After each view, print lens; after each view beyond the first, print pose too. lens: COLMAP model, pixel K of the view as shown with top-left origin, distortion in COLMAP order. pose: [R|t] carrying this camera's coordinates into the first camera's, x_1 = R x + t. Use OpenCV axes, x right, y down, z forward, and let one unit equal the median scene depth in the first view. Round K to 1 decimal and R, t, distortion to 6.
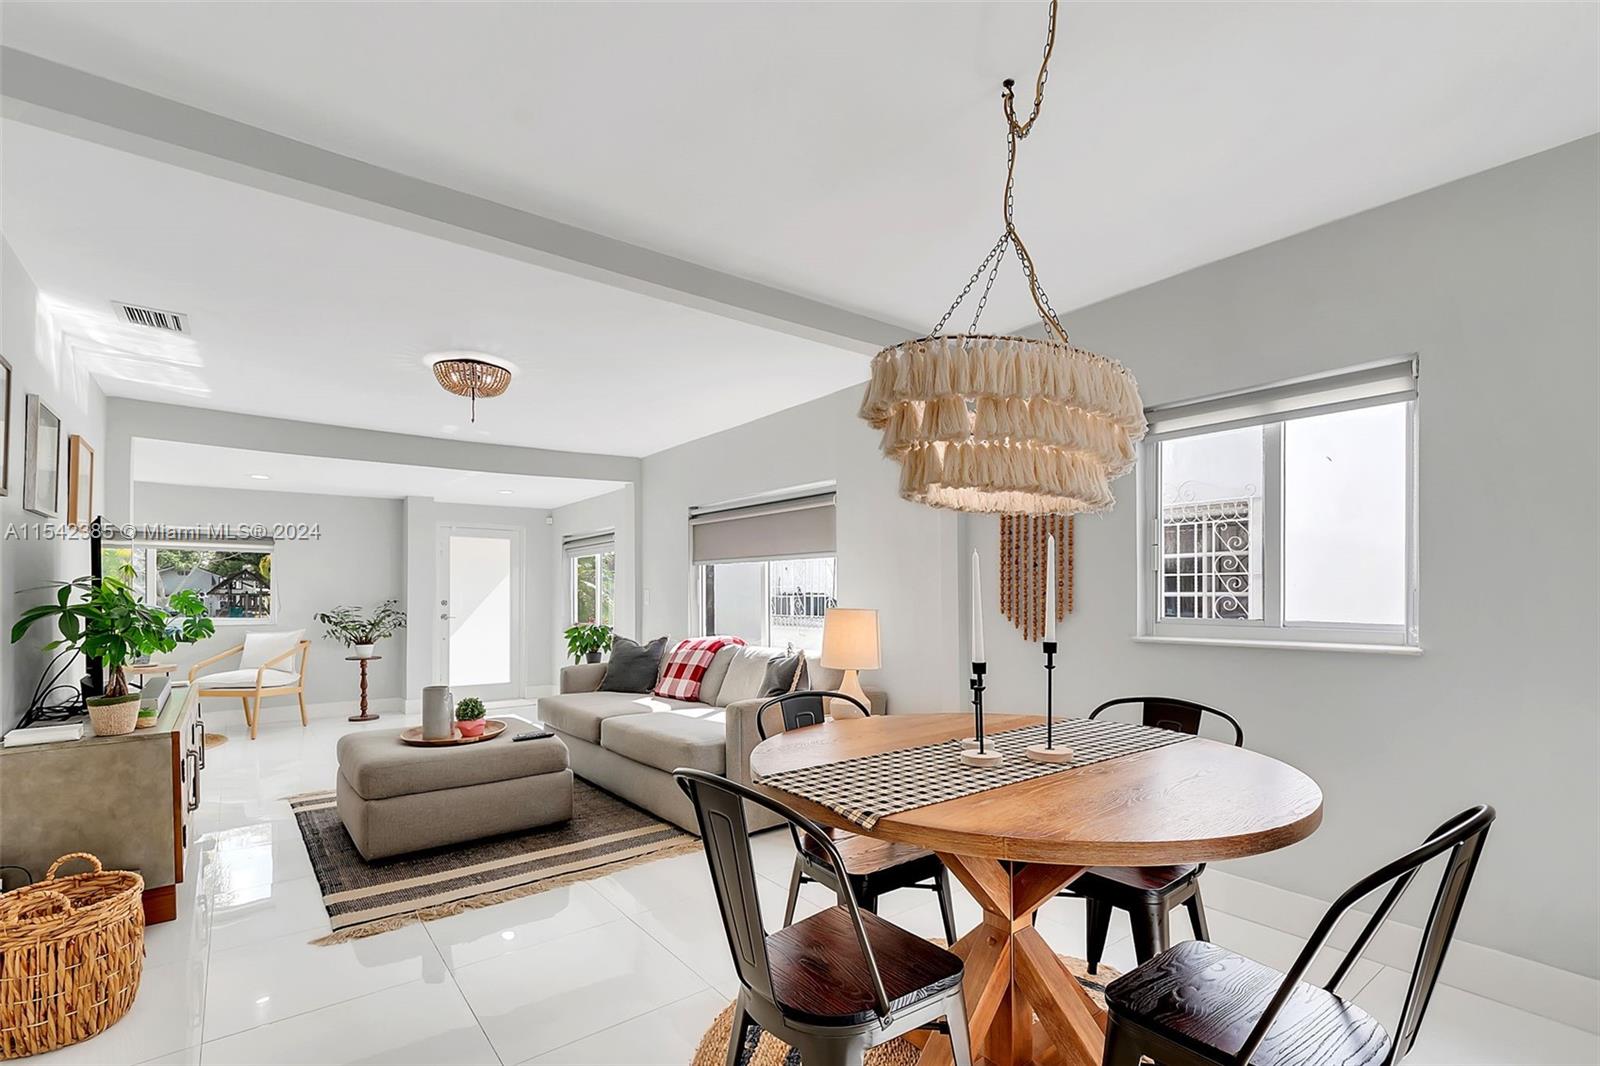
lens RADIAL K [[727.3, 0, 801.6], [0, 727.3, 602.9], [0, 0, 1]] dist [0.043340, -0.025146]
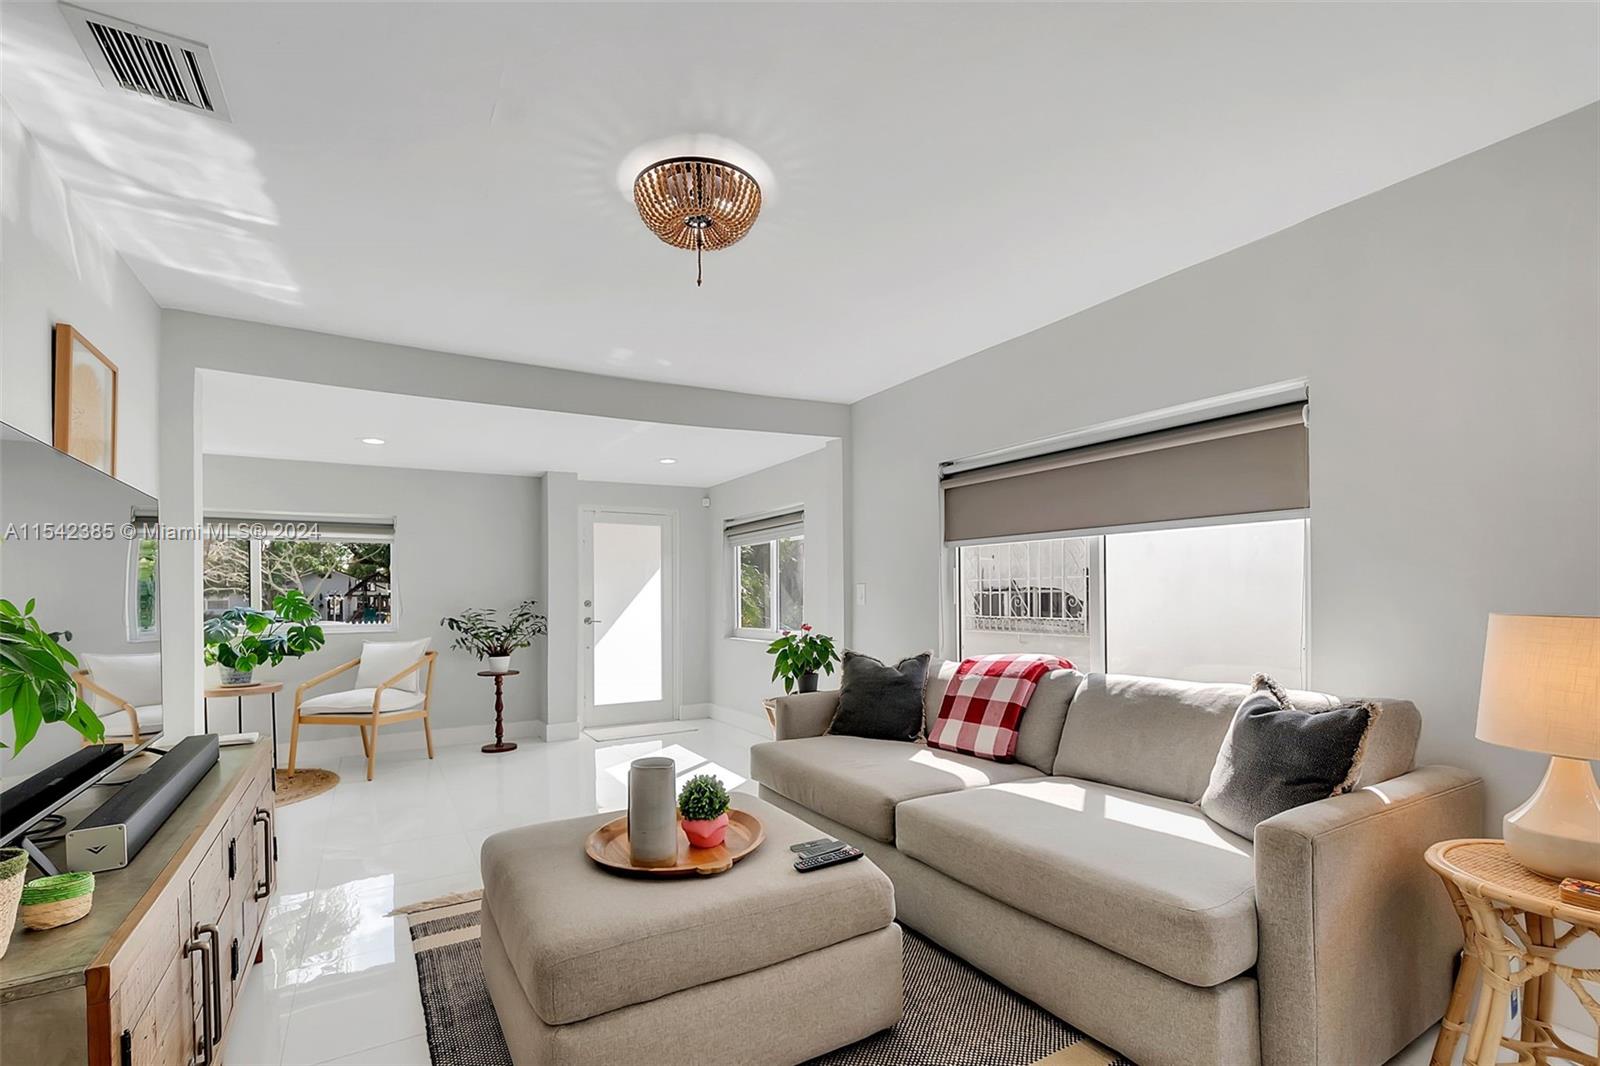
lens RADIAL K [[727.3, 0, 801.6], [0, 727.3, 602.9], [0, 0, 1]] dist [0.043340, -0.025146]
pose [[0.992104, -0.006449, -0.125252, -0.194044], [0.006831, 0.999973, 0.002621, -0.001858], [0.125232, -0.003455, 0.992122, 0.290412]]
